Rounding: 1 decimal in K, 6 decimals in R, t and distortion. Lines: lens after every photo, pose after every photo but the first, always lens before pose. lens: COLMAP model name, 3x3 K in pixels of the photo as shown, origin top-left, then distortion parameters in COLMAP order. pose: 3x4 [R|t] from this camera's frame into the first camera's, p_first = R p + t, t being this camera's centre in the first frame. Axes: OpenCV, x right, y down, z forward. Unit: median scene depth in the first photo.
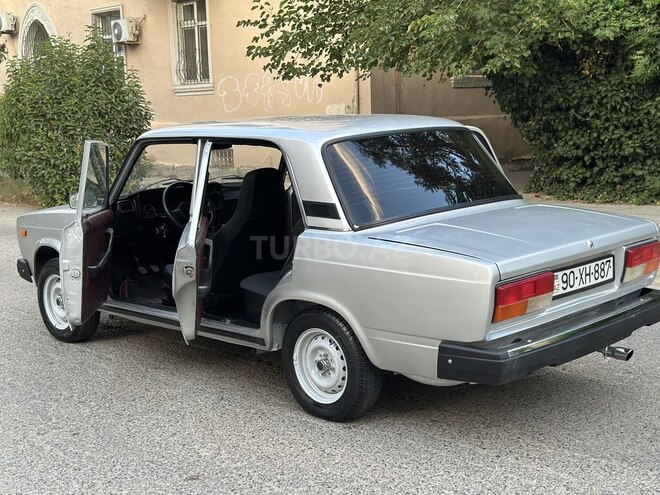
lens RADIAL K [[937.8, 0, 327.0], [0, 937.8, 244.4], [0, 0, 1]] dist [0.135232, 0.000000]
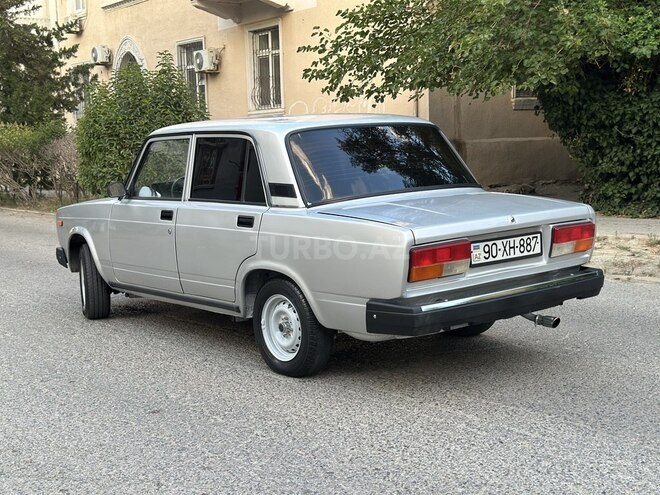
lens RADIAL K [[937.8, 0, 333.3], [0, 937.8, 250.0], [0, 0, 1]] dist [0.135232, 0.000000]
pose [[0.994581, 0.010355, -0.103444, 0.148807], [-0.013399, 0.999496, -0.028771, 0.057807], [0.103094, 0.030001, 0.994219, -0.110912]]
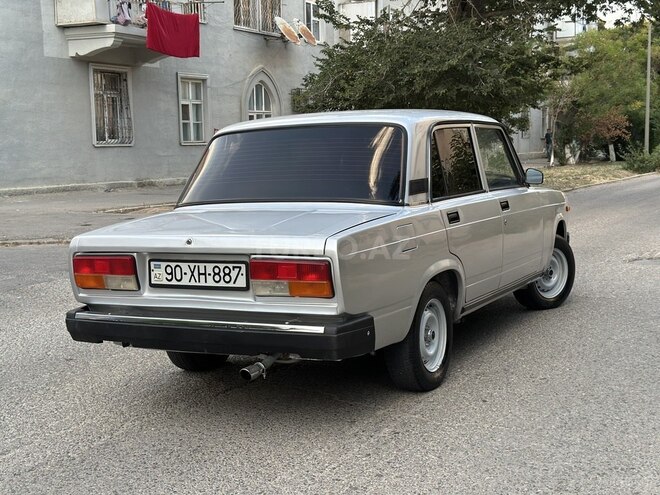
lens RADIAL K [[937.8, 0, 333.3], [0, 937.8, 249.7], [0, 0, 1]] dist [0.135232, 0.000000]
pose [[0.313114, 0.127390, -0.941133, 1.014234], [-0.126902, 0.987689, 0.091471, -0.081535], [0.941199, 0.090791, 0.325425, 0.669366]]
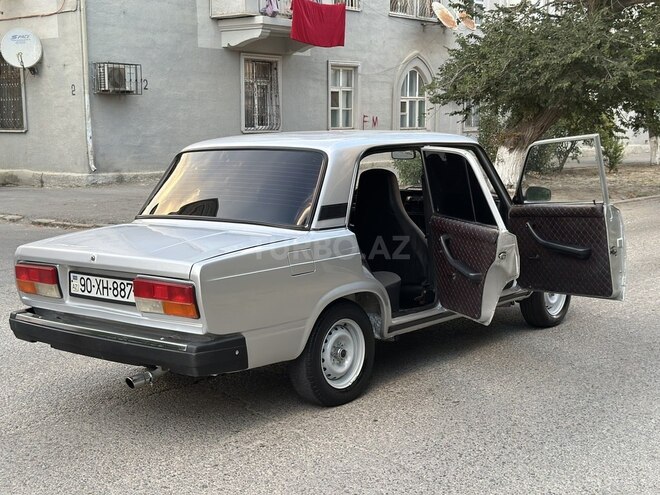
lens RADIAL K [[937.8, 0, 331.2], [0, 937.8, 258.2], [0, 0, 1]] dist [0.135232, 0.000000]
pose [[0.104663, 0.167318, -0.980332, 1.114877], [-0.145125, 0.977763, 0.151385, -0.165879], [0.983862, 0.126426, 0.126618, 0.919804]]
